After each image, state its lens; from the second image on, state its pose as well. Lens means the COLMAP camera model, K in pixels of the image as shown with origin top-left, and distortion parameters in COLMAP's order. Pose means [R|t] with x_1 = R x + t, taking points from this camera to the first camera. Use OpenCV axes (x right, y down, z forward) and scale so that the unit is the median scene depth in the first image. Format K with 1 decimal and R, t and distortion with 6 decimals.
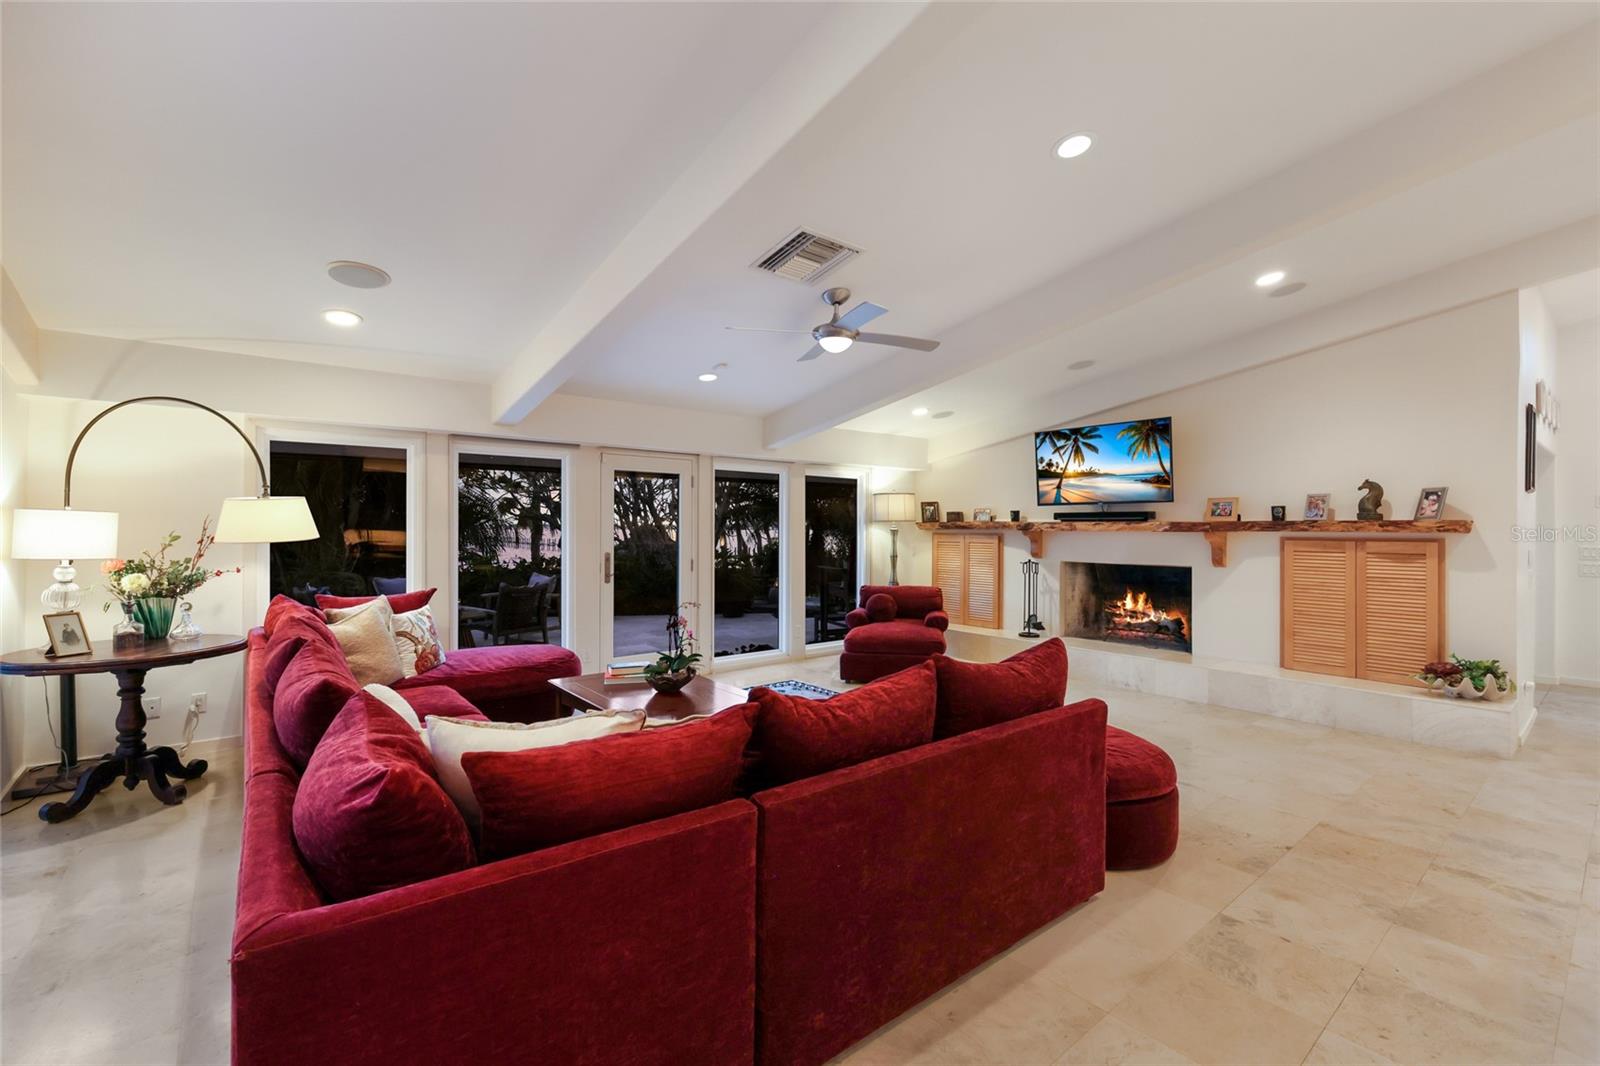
lens RADIAL K [[695.5, 0, 802.6], [0, 695.5, 530.4], [0, 0, 1]] dist [0.000123, 0.000508]
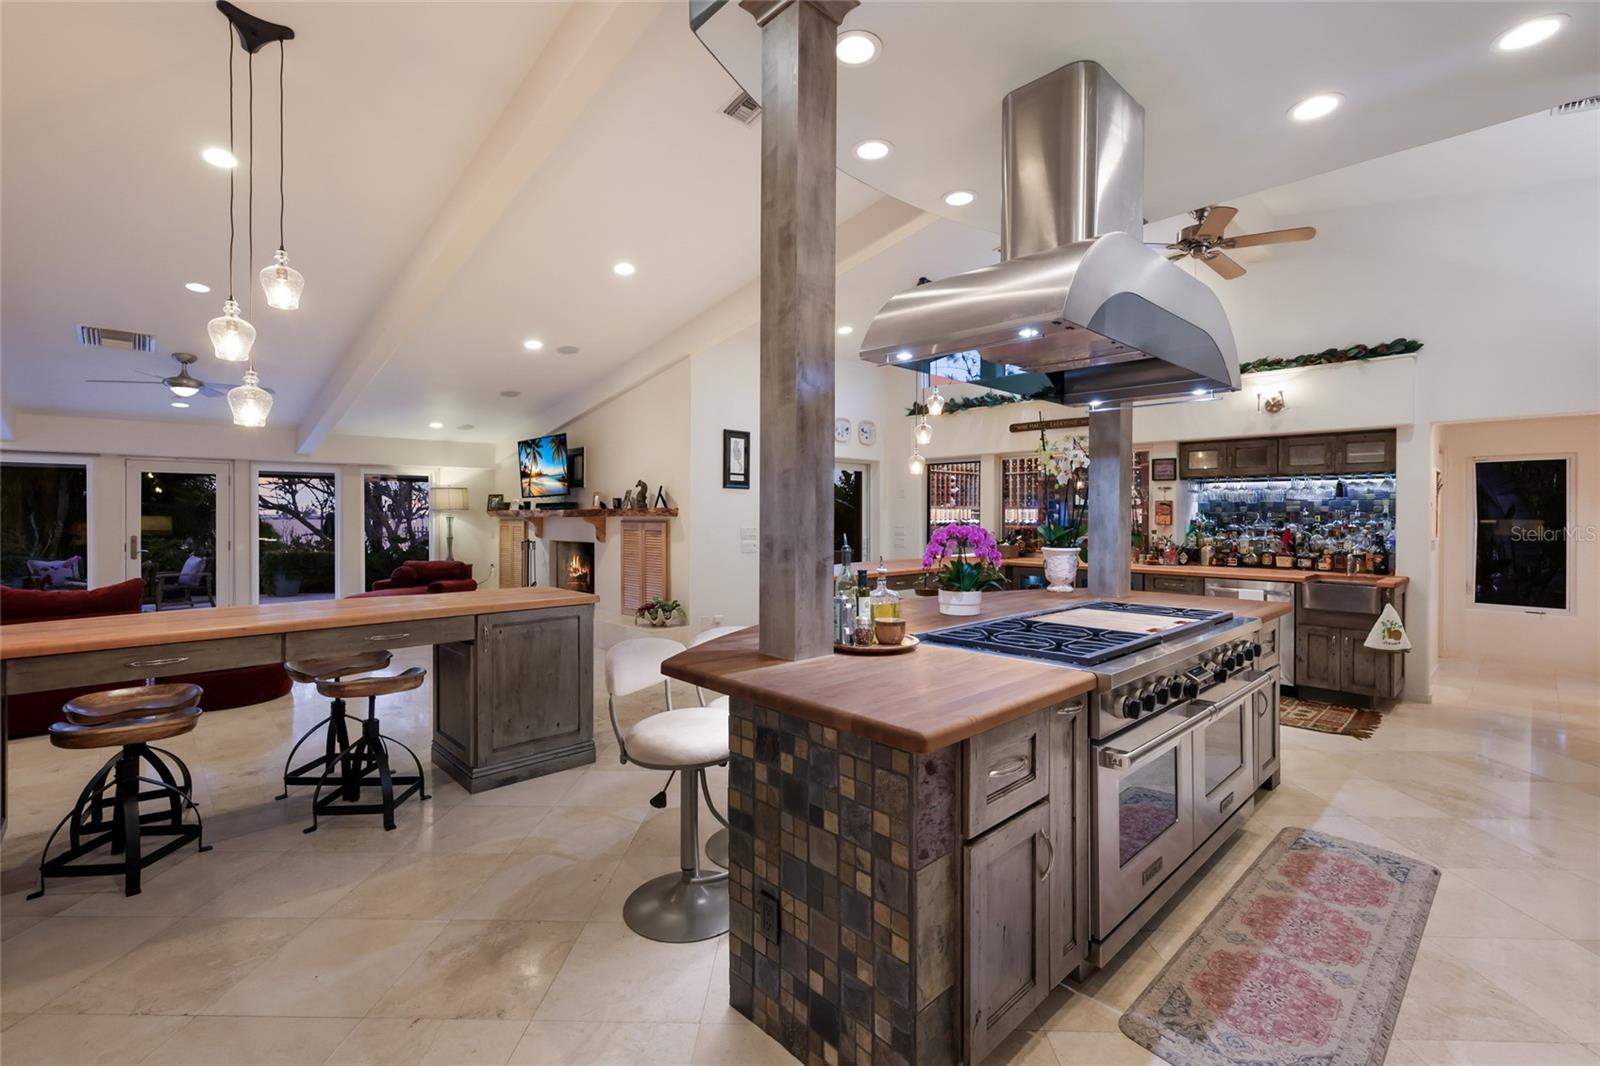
lens RADIAL K [[695.5, 0, 797.4], [0, 695.5, 526.4], [0, 0, 1]] dist [0.000123, 0.000508]
pose [[0.997363, -0.007477, 0.072182, 0.869603], [0.006641, 0.999908, 0.011807, 0.007201], [-0.072264, -0.011297, 0.997322, -0.399622]]
